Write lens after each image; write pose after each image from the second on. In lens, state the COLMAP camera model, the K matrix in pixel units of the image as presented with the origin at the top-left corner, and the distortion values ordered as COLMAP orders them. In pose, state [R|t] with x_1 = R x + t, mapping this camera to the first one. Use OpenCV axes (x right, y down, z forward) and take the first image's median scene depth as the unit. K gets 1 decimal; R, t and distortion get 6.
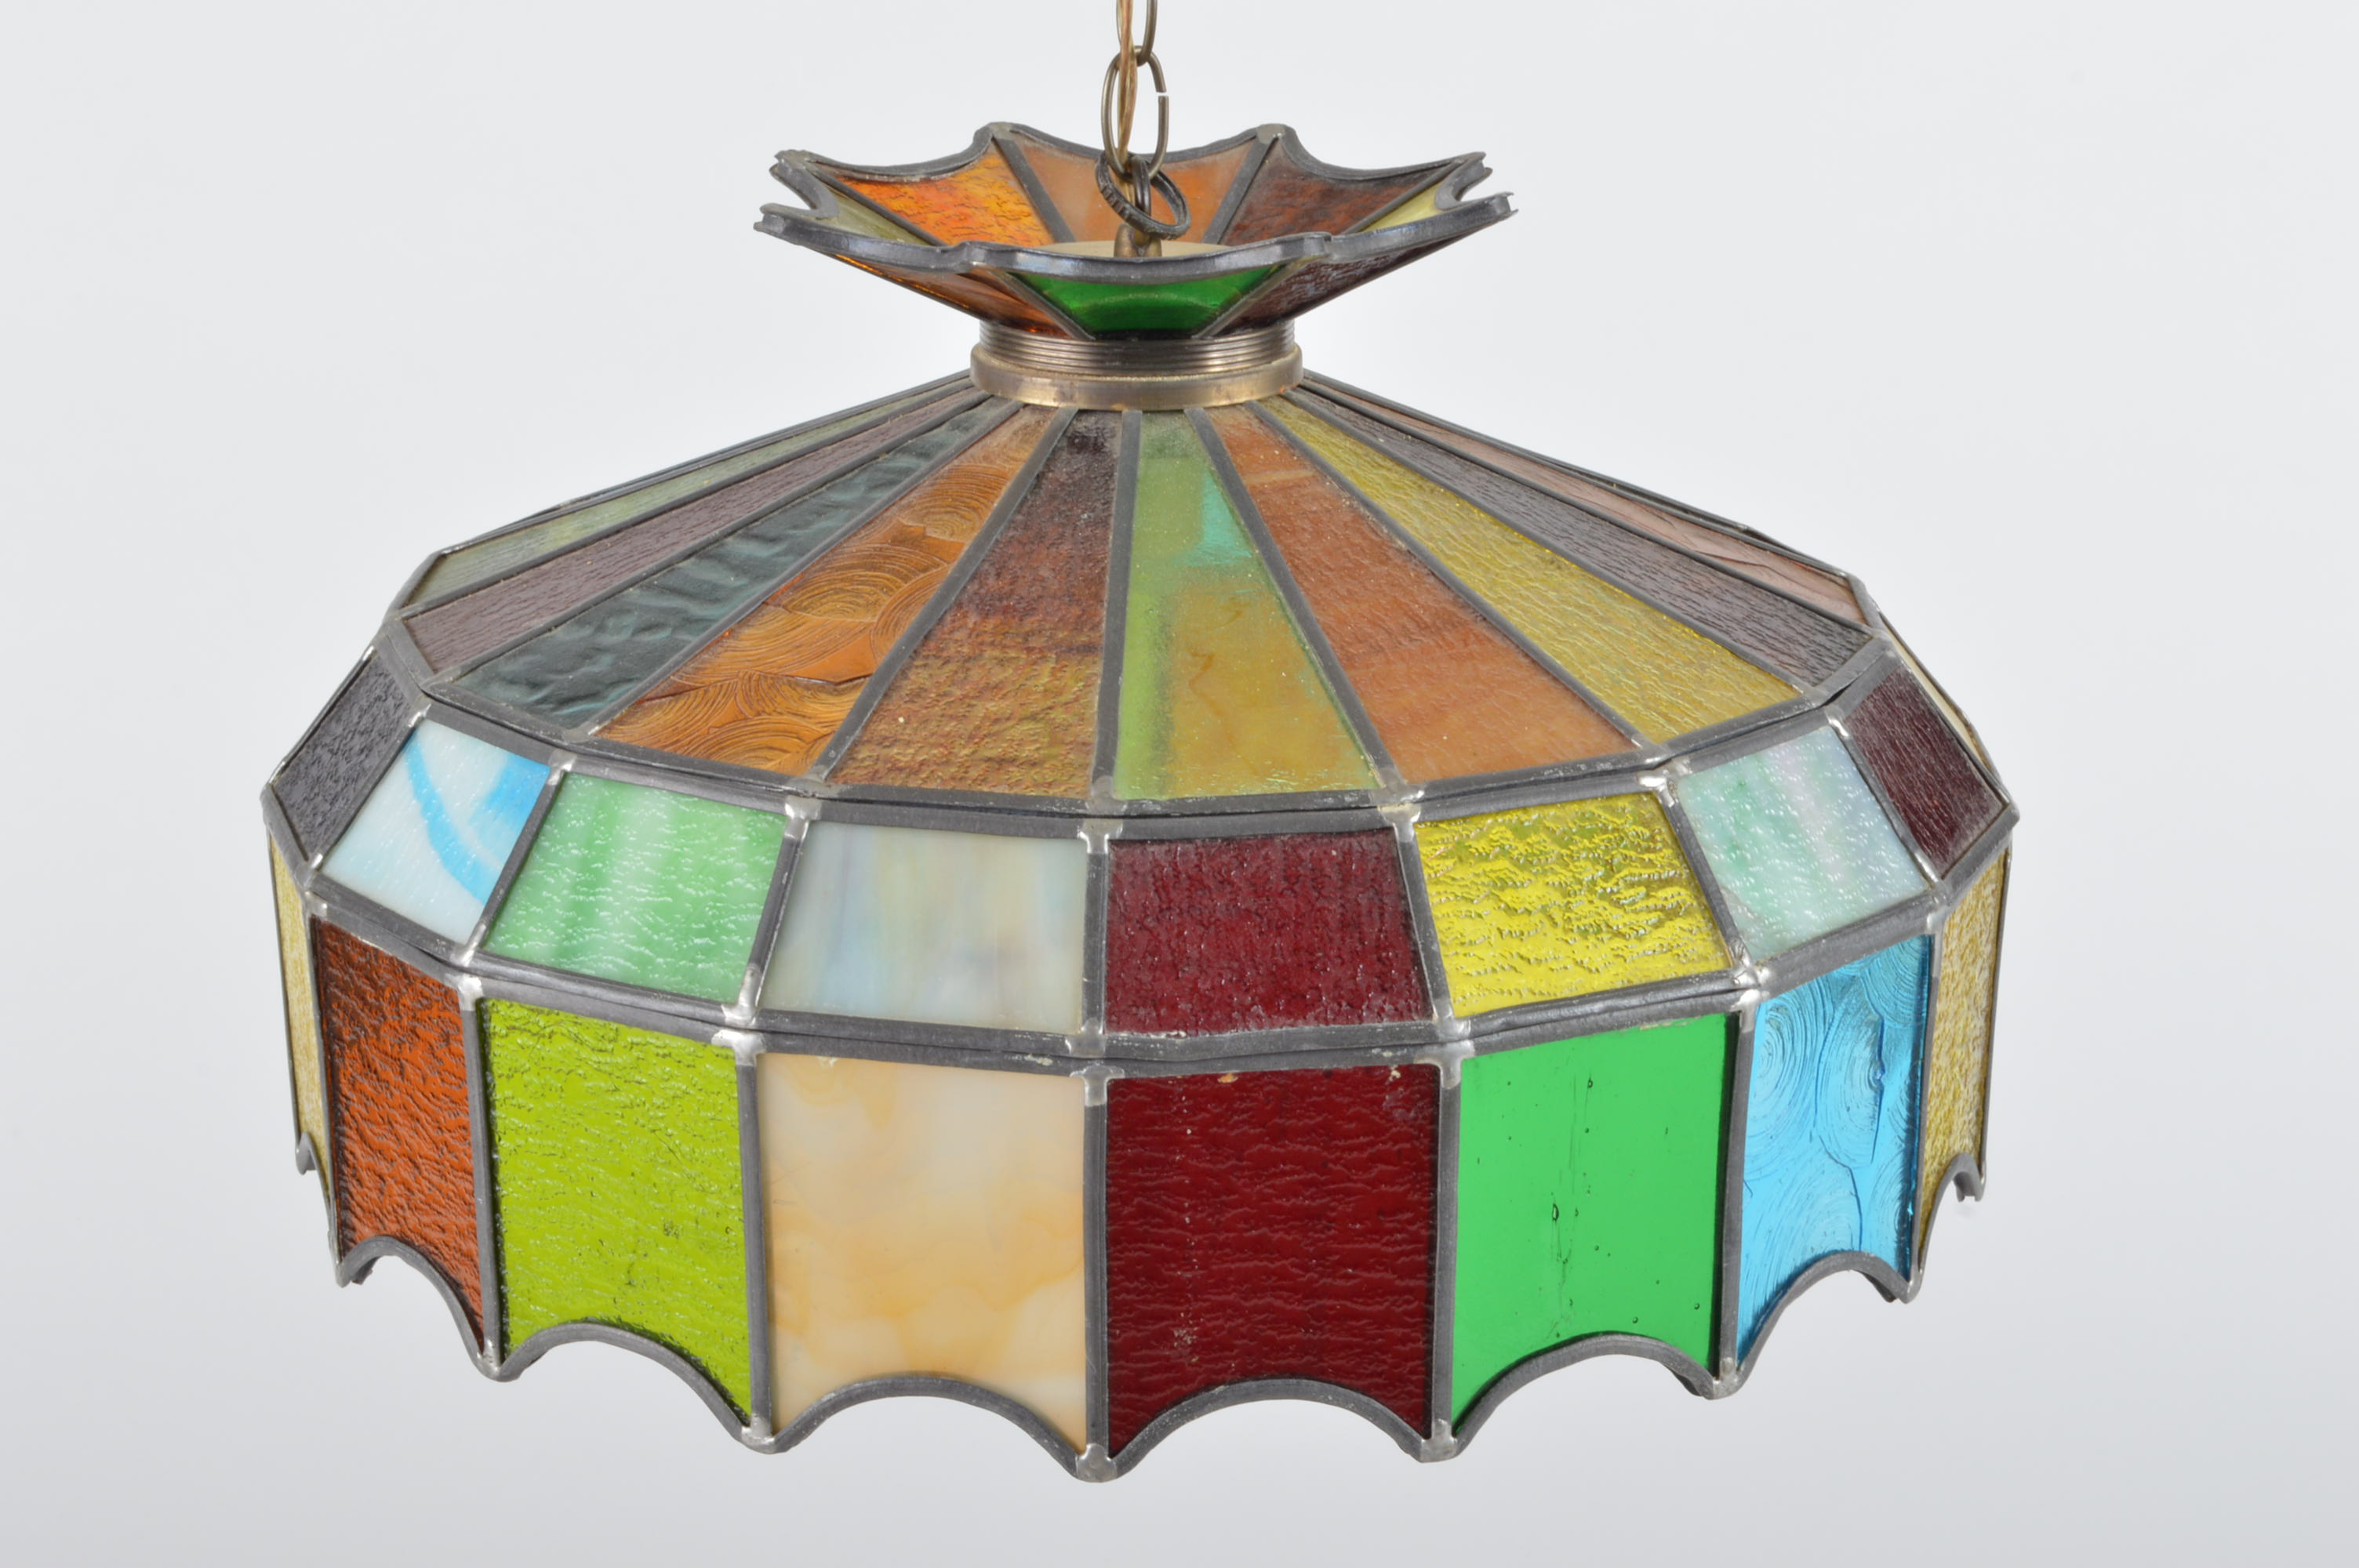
lens RADIAL K [[4825.5, 0, 1179.5], [0, 4825.5, 784.0], [0, 0, 1]] dist [0.000501, 0.040784]
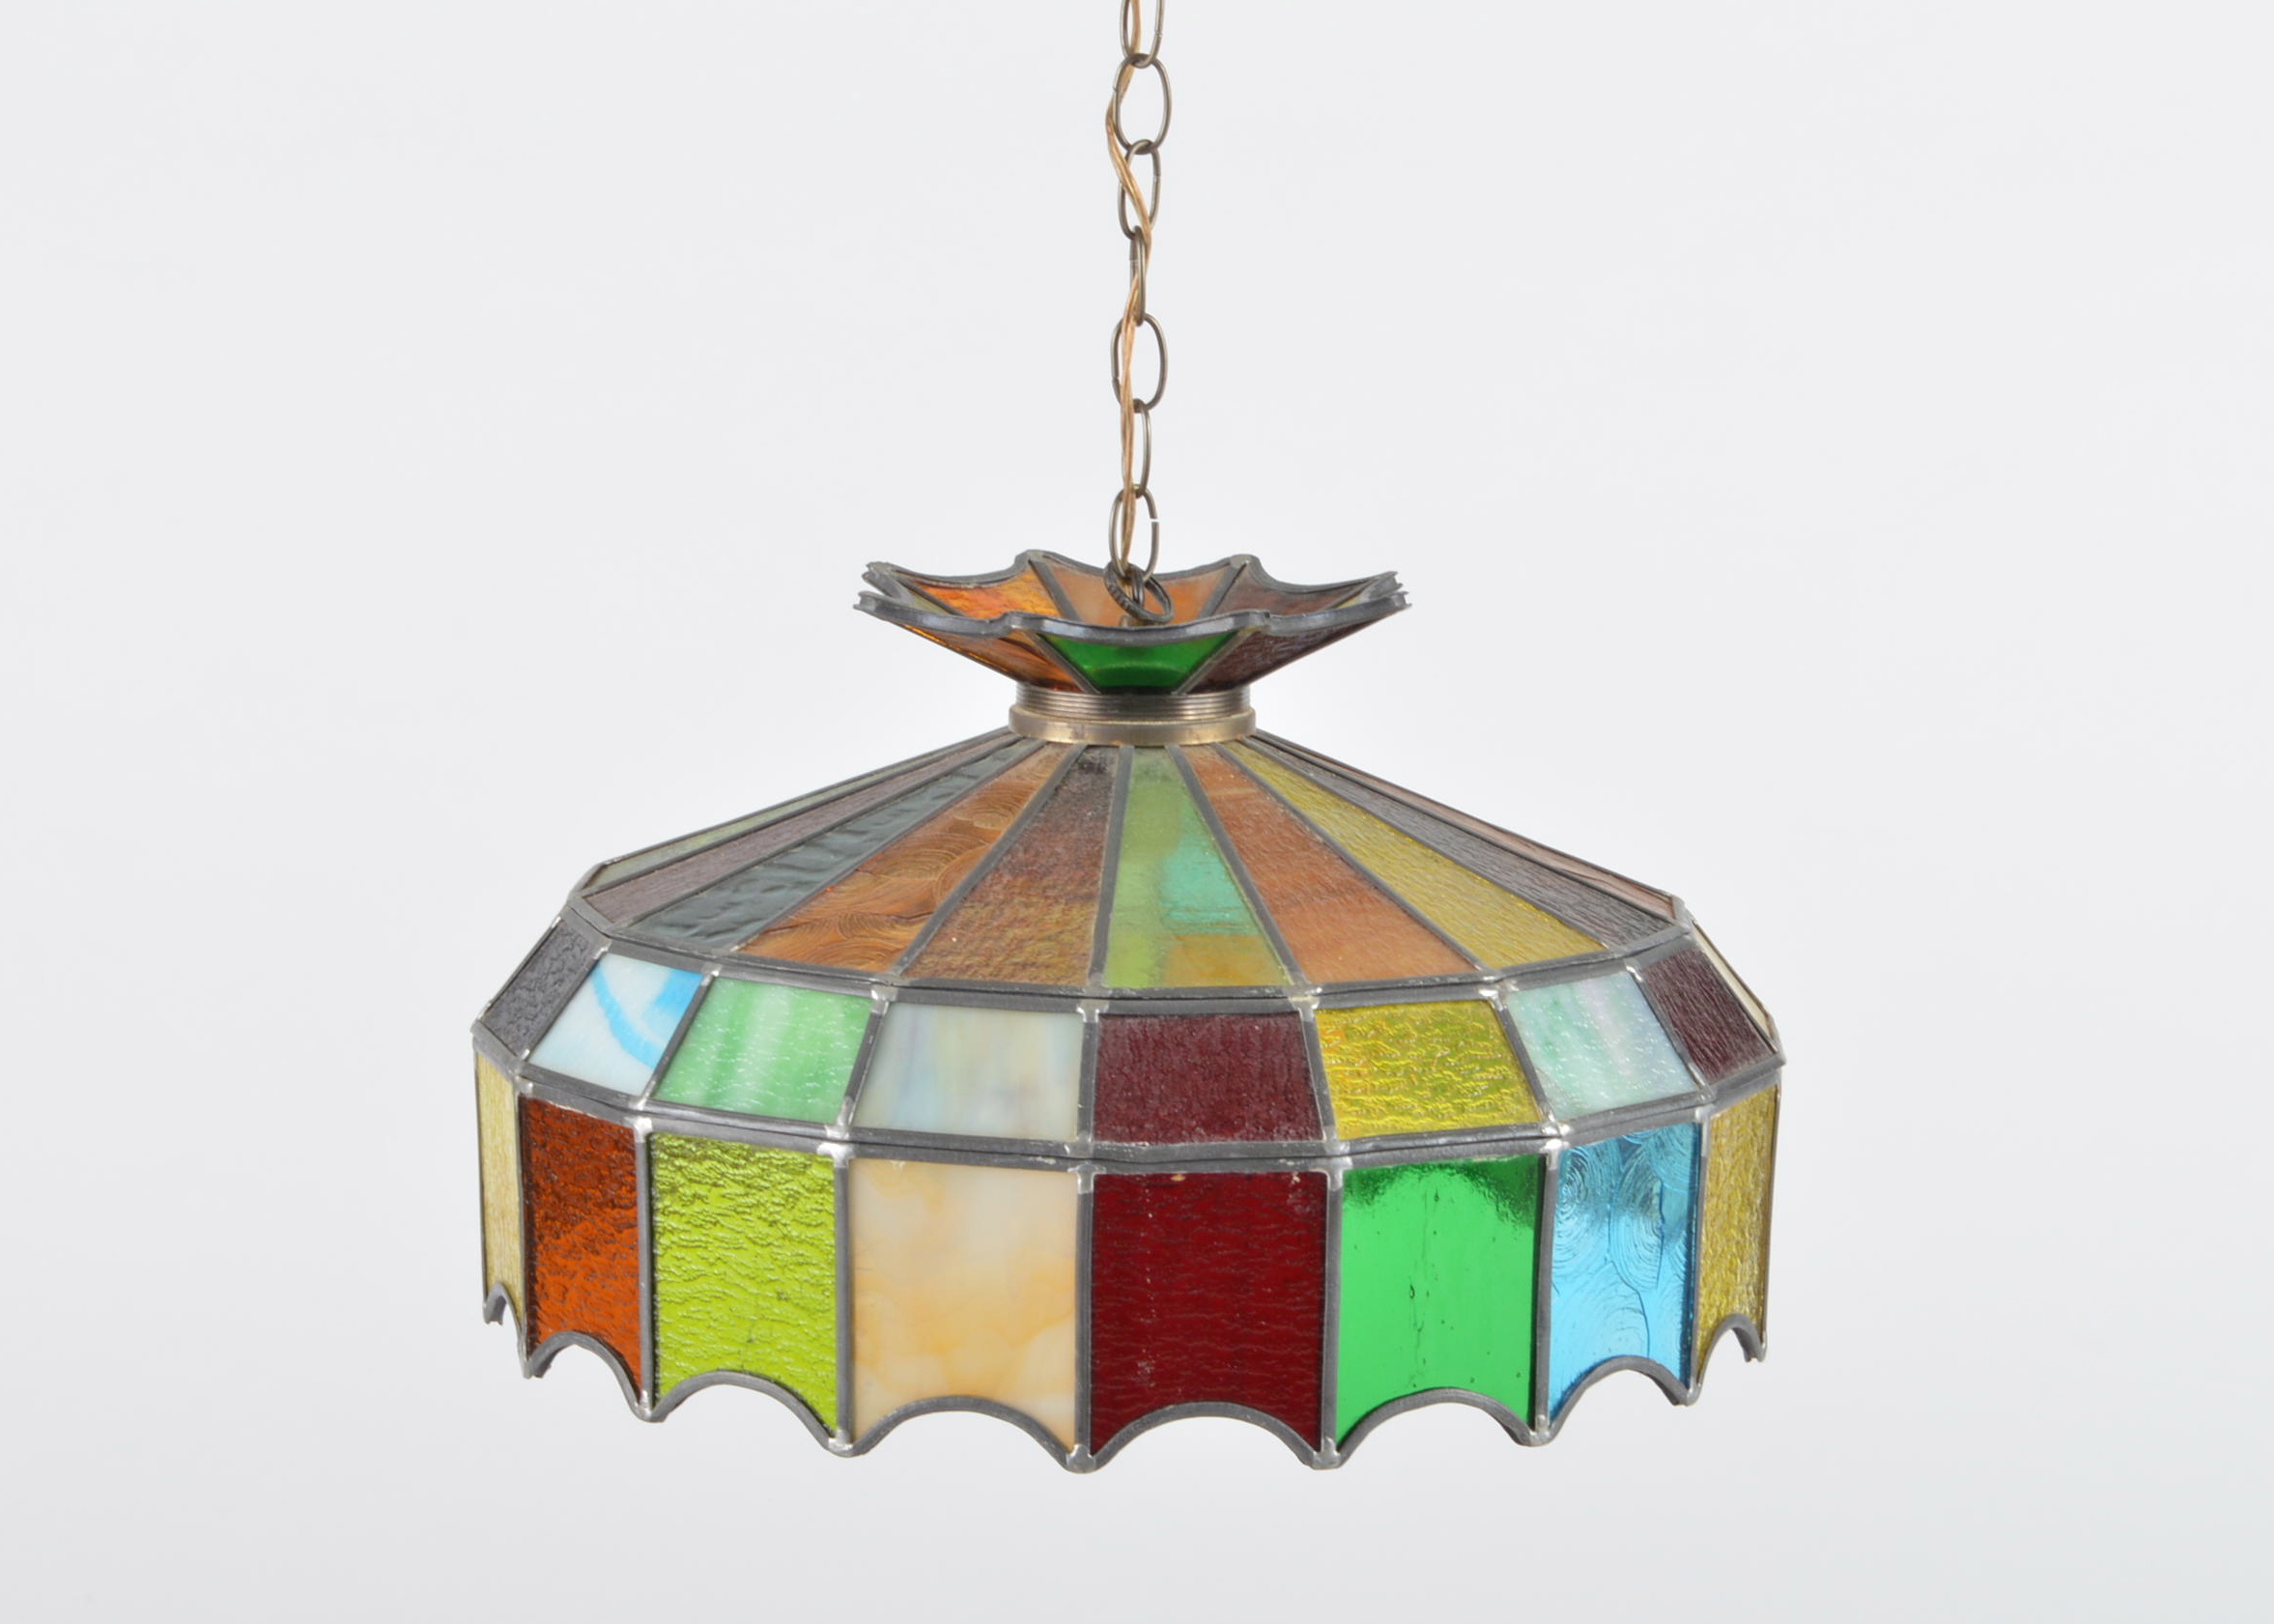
lens RADIAL K [[6610.6, 0, 1137.0], [0, 6610.6, 812.0], [0, 0, 1]] dist [0.013529, 0.213305]
pose [[0.999593, 0.016118, -0.023541, 0.040569], [-0.019218, 0.990239, -0.138050, 0.215906], [0.021086, 0.138446, 0.990146, -0.917652]]
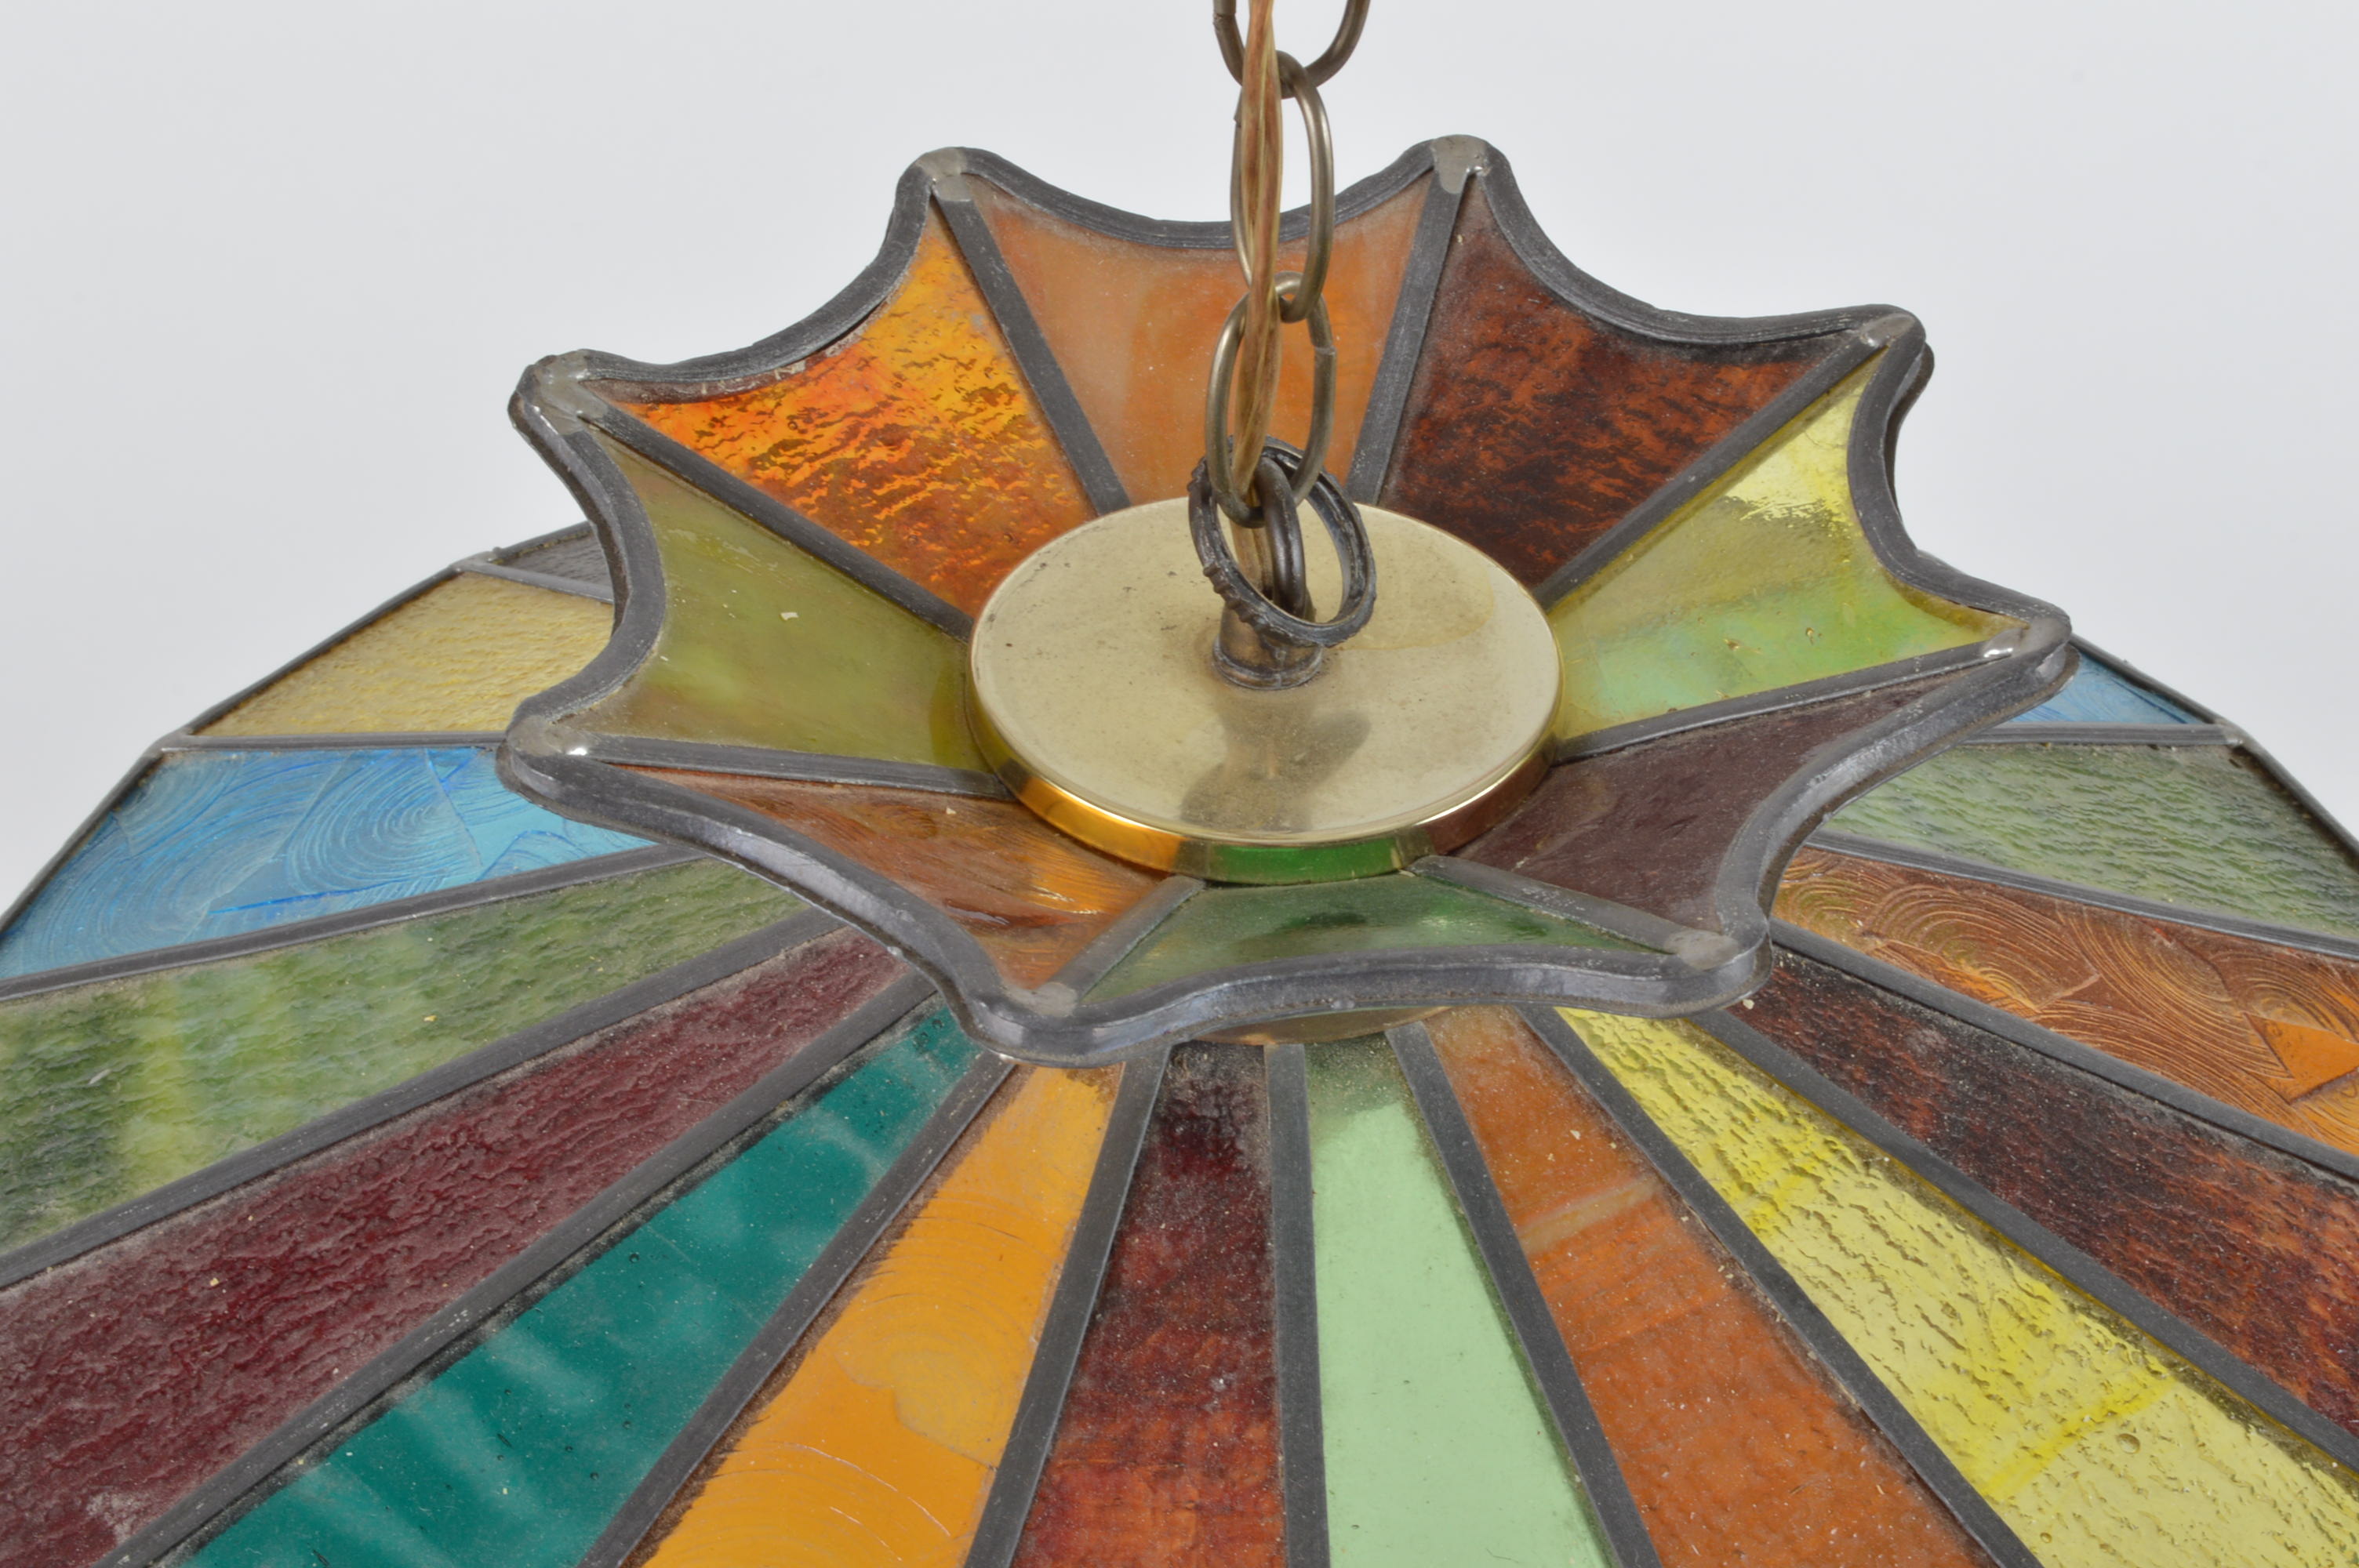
lens RADIAL K [[4118.8, 0, 1179.5], [0, 4118.8, 784.0], [0, 0, 1]] dist [0.001572, -0.005340]
pose [[0.996722, -0.037584, 0.071647, -0.054628], [0.007477, 0.924554, 0.380977, -0.288618], [-0.080560, -0.379192, 0.921804, 0.672196]]
